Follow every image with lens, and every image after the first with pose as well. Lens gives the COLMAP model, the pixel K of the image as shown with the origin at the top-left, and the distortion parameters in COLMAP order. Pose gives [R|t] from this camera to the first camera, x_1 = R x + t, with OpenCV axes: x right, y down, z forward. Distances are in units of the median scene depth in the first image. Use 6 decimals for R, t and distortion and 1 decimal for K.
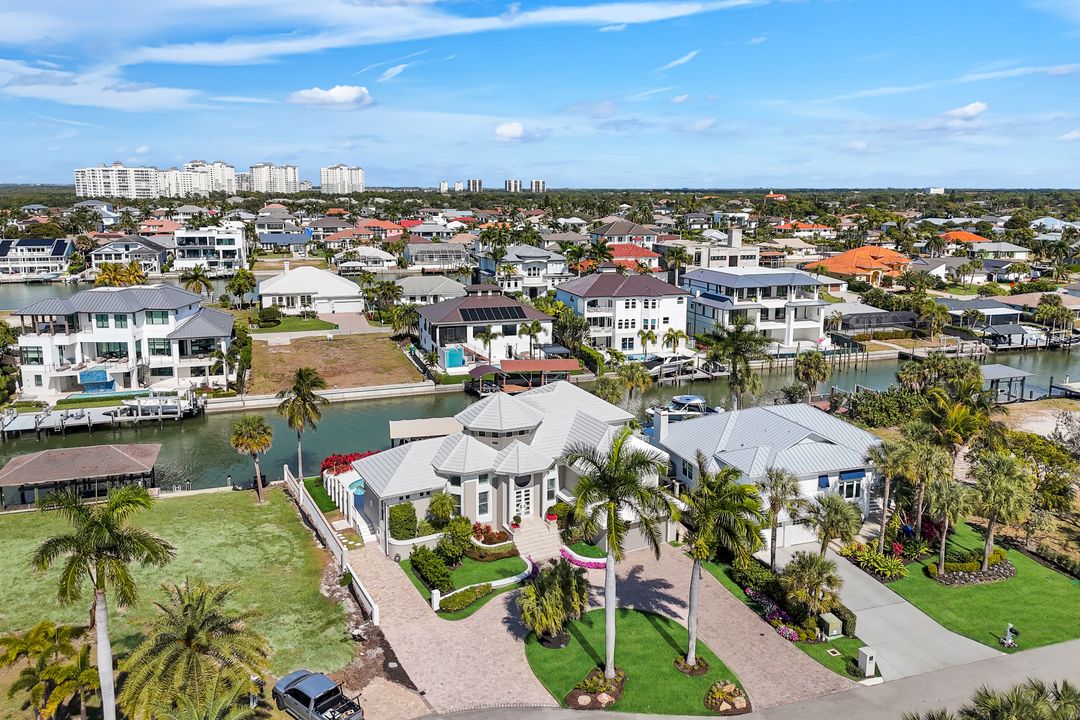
lens RADIAL K [[797.8, 0, 541.4], [0, 797.8, 323.3], [0, 0, 1]] dist [0.076400, -0.069801]
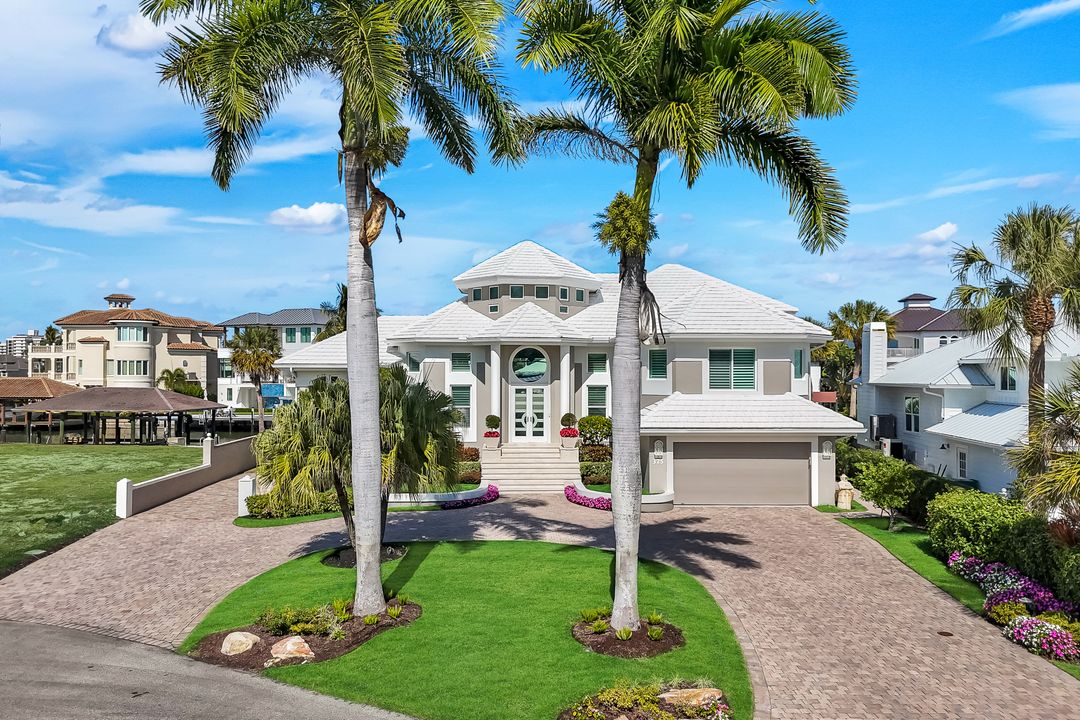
lens RADIAL K [[794.7, 0, 539.4], [0, 794.7, 379.4], [0, 0, 1]] dist [0.084873, -0.083732]
pose [[0.894732, -0.004636, -0.446580, 0.229037], [-0.070114, 0.986088, -0.150713, 0.290195], [0.441066, 0.166159, 0.881959, 0.539477]]
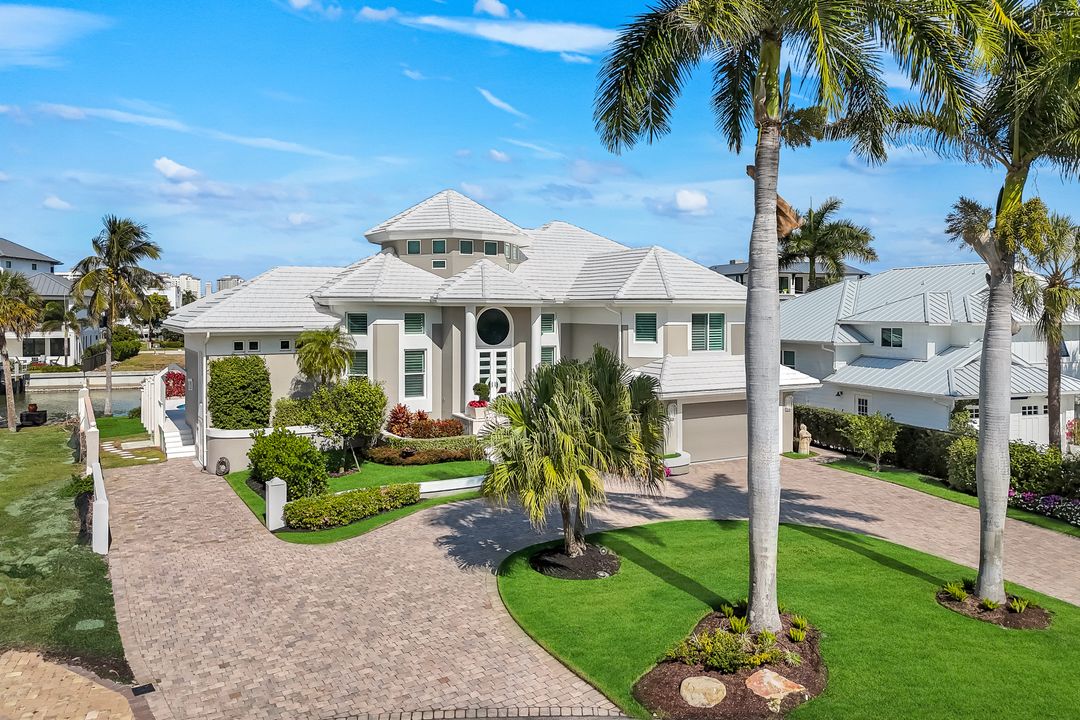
lens RADIAL K [[797.8, 0, 541.4], [0, 797.8, 323.3], [0, 0, 1]] dist [0.076400, -0.069801]
pose [[0.999424, -0.007065, 0.033204, -0.009475], [0.012082, 0.988085, -0.153435, 0.275672], [-0.031724, 0.153748, 0.987601, 0.506165]]
